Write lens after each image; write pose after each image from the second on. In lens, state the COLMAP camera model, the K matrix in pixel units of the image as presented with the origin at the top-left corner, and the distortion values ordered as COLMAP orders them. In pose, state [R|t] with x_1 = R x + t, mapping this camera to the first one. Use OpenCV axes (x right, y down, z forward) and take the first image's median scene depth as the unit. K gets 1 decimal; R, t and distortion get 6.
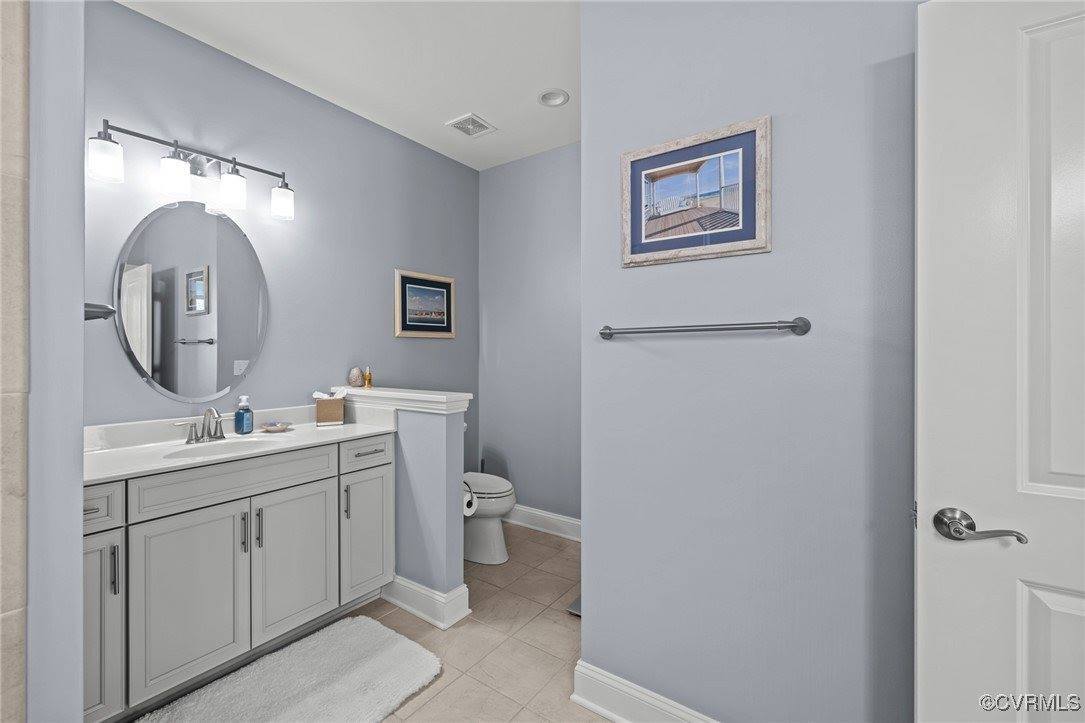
lens RADIAL K [[465.3, 0, 544.4], [0, 465.3, 350.7], [0, 0, 1]] dist [-0.007254, 0.001267]
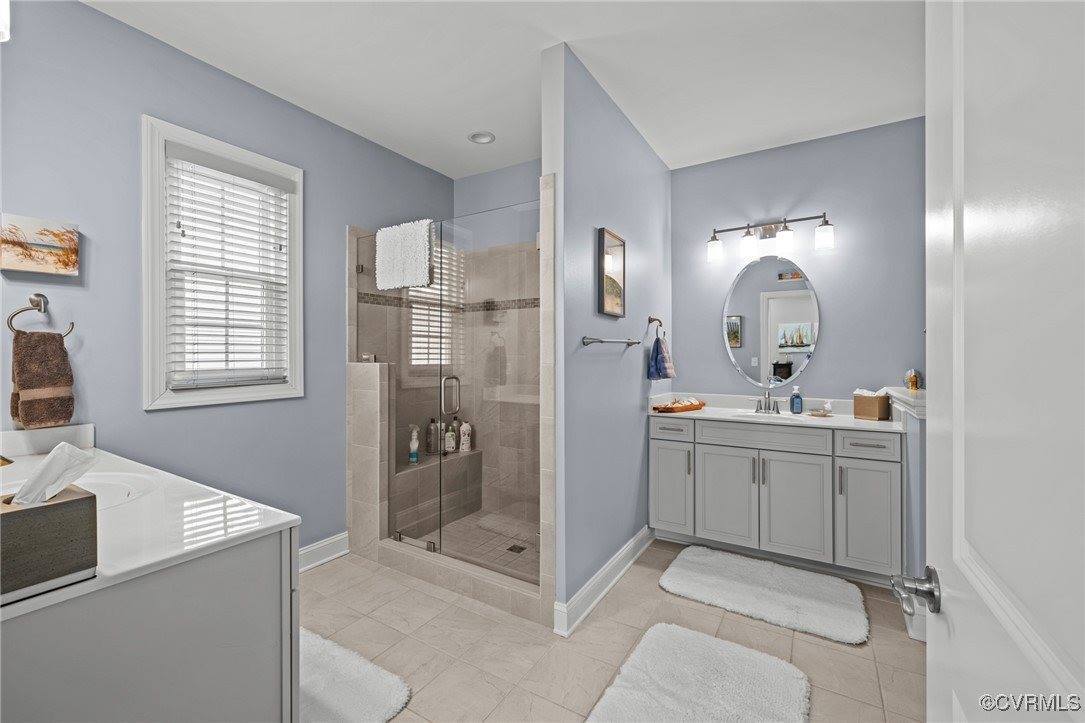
lens RADIAL K [[465.3, 0, 543.8], [0, 465.3, 358.3], [0, 0, 1]] dist [-0.007254, 0.001267]
pose [[0.070124, 0.008729, -0.997500, 0.693563], [0.000026, 0.999962, 0.008753, 0.002091], [0.997538, -0.000640, 0.070121, 0.154949]]
